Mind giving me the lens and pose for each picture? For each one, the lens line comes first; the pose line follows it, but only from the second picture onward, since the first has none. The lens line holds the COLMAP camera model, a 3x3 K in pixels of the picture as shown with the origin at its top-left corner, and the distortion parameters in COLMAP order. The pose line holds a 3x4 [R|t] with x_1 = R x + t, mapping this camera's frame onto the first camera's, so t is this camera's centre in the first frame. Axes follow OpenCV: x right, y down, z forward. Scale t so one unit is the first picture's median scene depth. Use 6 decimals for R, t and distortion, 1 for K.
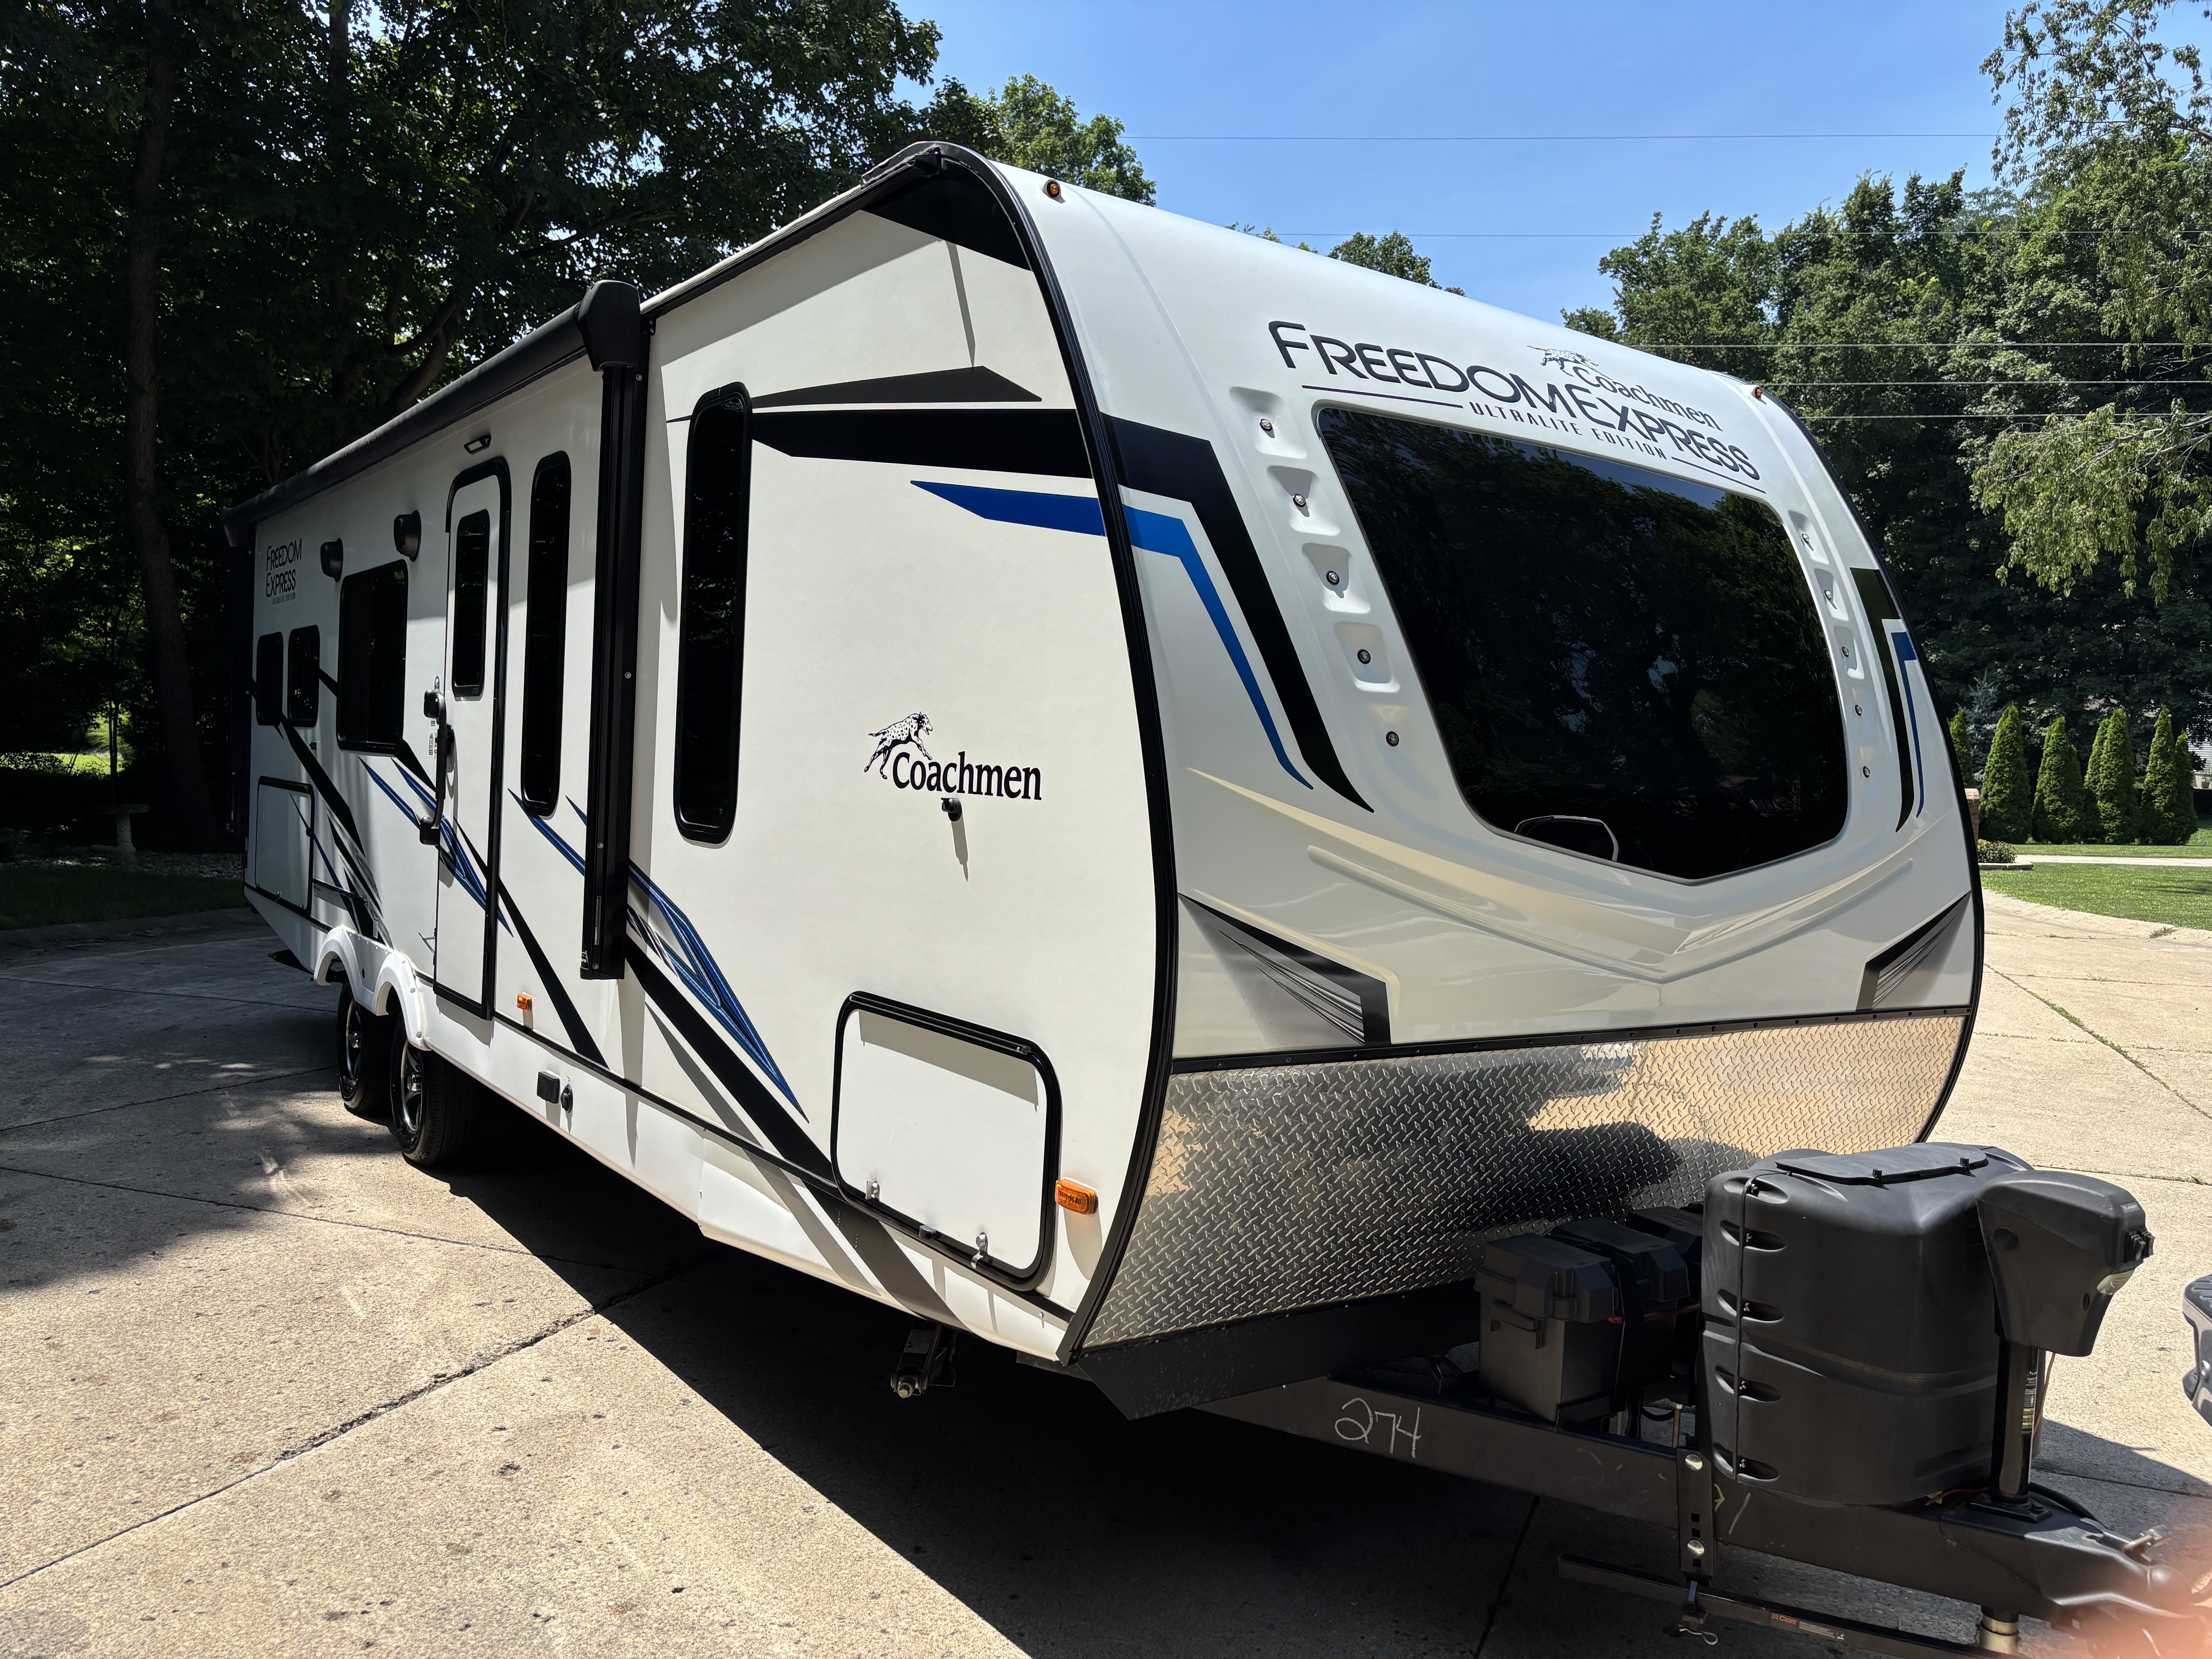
lens RADIAL K [[1710.2, 0, 1106.0], [0, 1710.2, 829.5], [0, 0, 1]] dist [0.002435, 0.001644]
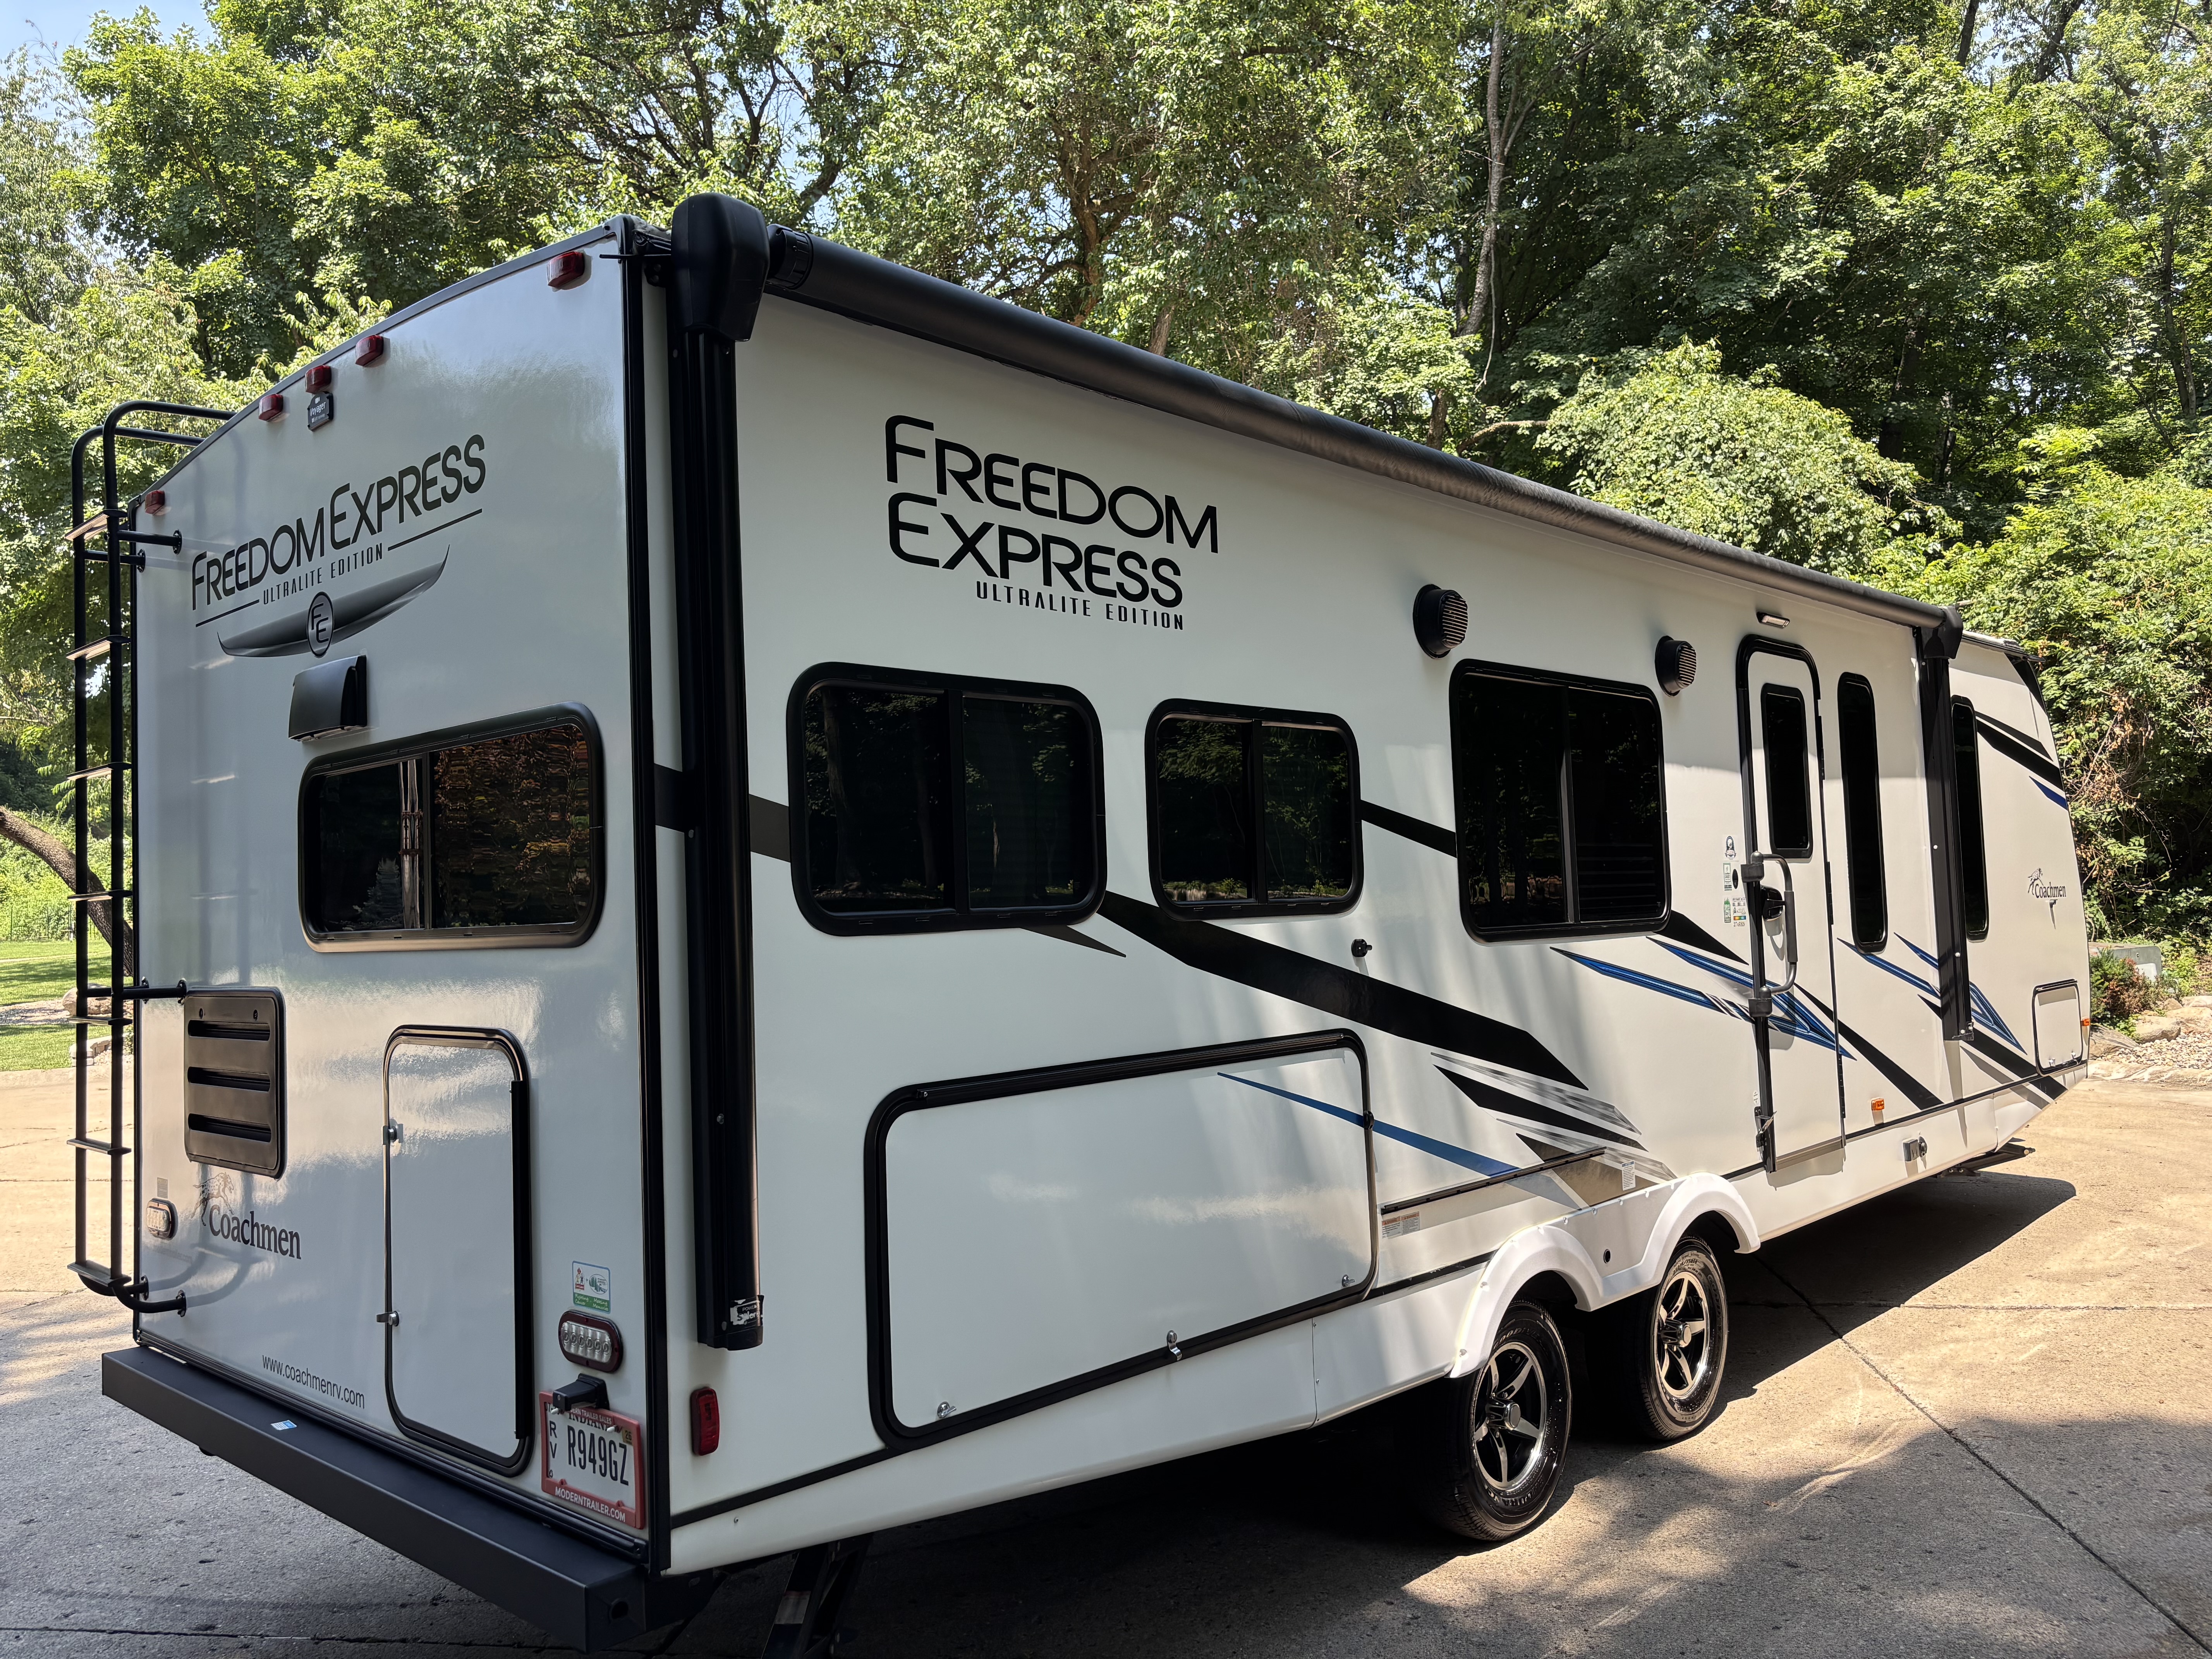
lens RADIAL K [[1710.2, 0, 1106.0], [0, 1710.2, 829.5], [0, 0, 1]] dist [0.002435, 0.001644]
pose [[-0.205626, 0.014461, 0.978524, -2.171996], [0.067833, 0.997697, -0.000490, -0.204597], [-0.976277, 0.066276, -0.206133, 2.695986]]
